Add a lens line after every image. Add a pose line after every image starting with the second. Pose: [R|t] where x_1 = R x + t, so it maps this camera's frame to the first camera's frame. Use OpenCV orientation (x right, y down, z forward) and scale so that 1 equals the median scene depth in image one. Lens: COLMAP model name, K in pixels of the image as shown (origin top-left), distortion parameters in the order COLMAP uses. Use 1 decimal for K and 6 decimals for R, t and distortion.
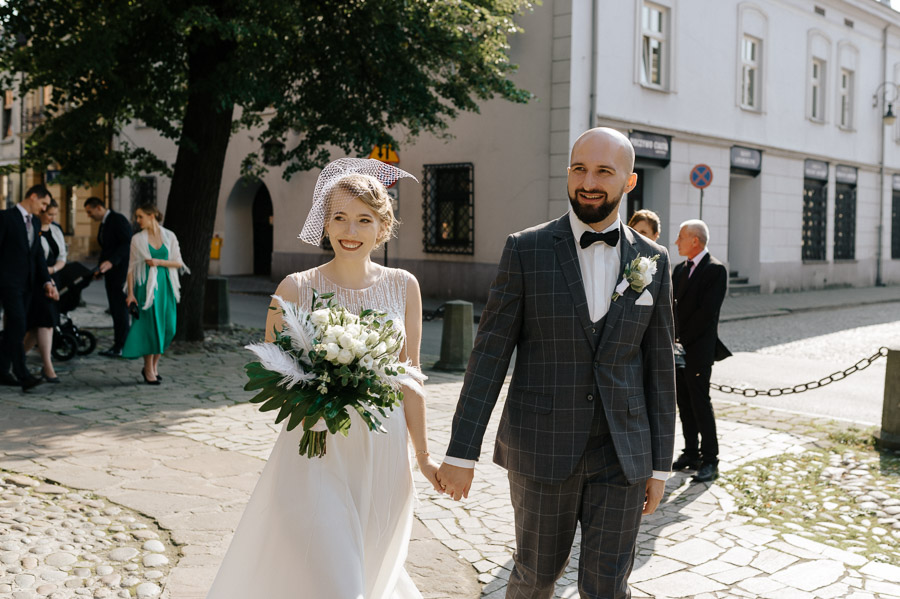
lens RADIAL K [[1445.2, 0, 449.8], [0, 1445.2, 299.0], [0, 0, 1]] dist [0.004719, 0.000000]
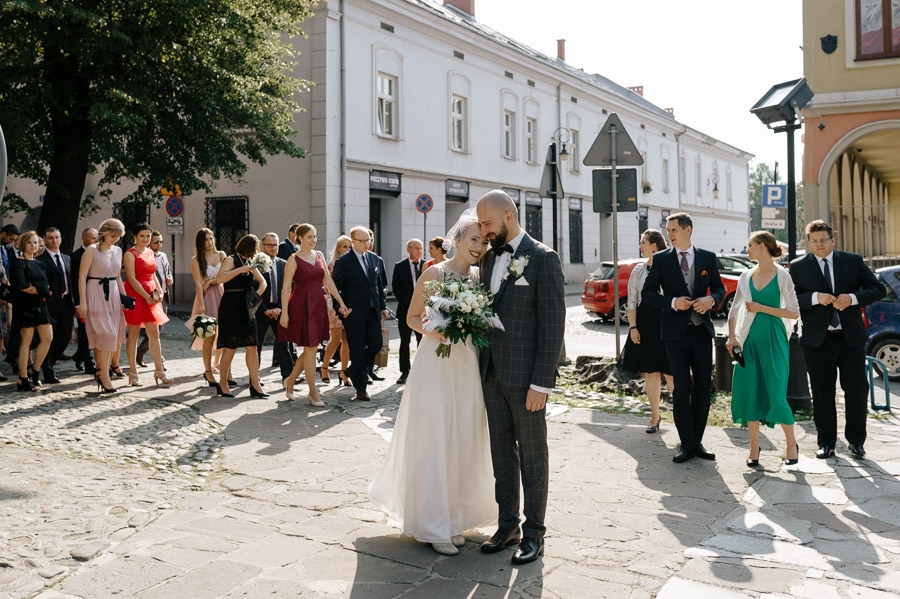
lens RADIAL K [[1445.2, 0, 450.0], [0, 1445.2, 298.2], [0, 0, 1]] dist [0.004719, 0.000000]
pose [[0.980064, -0.030513, 0.196323, -0.060932], [0.032370, 0.999456, -0.006256, 0.009305], [-0.196025, 0.012486, 0.980519, -0.277071]]
